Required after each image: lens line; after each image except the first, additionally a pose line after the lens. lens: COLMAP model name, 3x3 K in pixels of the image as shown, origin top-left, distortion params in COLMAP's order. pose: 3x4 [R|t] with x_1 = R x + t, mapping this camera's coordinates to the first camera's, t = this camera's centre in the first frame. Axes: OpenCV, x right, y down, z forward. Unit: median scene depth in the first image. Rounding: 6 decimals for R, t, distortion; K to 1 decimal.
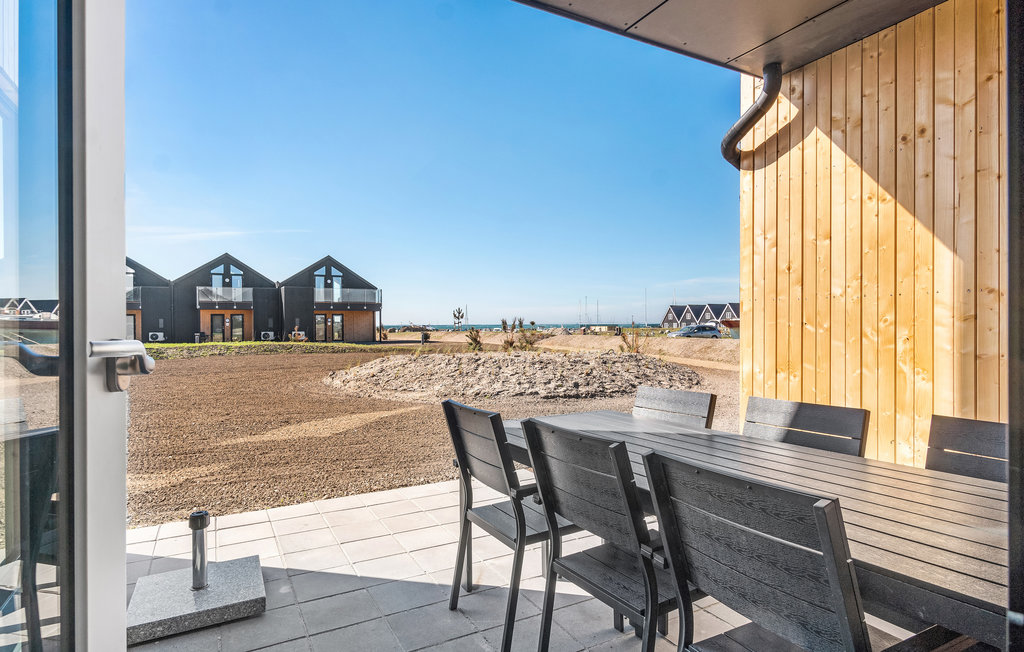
lens RADIAL K [[564.6, 0, 504.2], [0, 564.6, 326.8], [0, 0, 1]] dist [-0.002826, 0.000176]
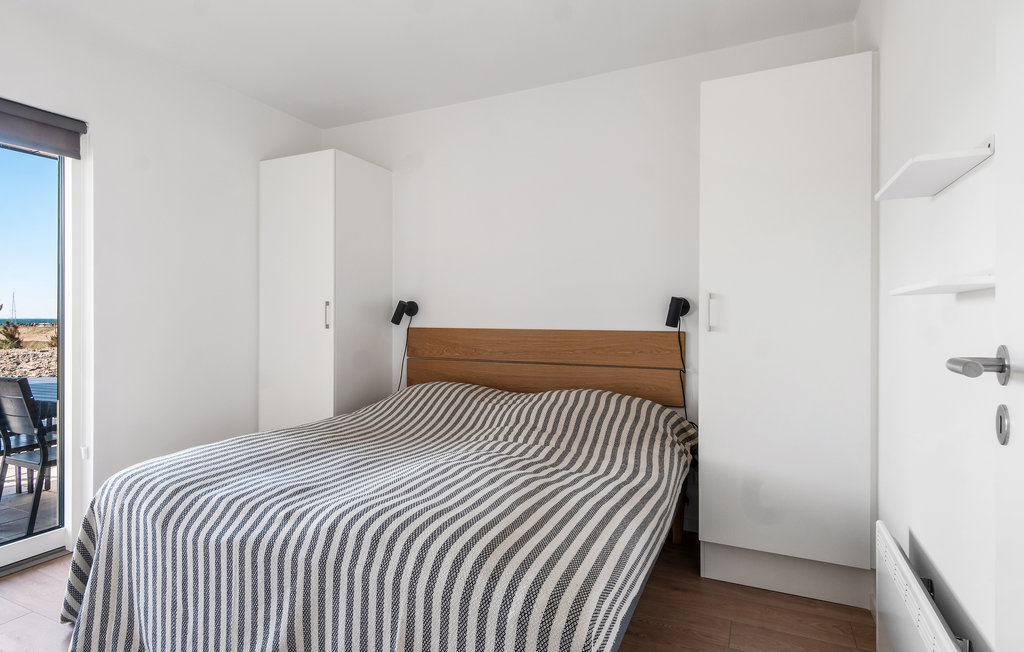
lens RADIAL K [[564.6, 0, 513.0], [0, 564.6, 323.4], [0, 0, 1]] dist [-0.002826, 0.000176]
pose [[0.799258, 0.007998, 0.600935, 0.045905], [-0.008621, 0.999961, -0.001843, -0.002502], [-0.600926, -0.003708, 0.799296, -0.170294]]
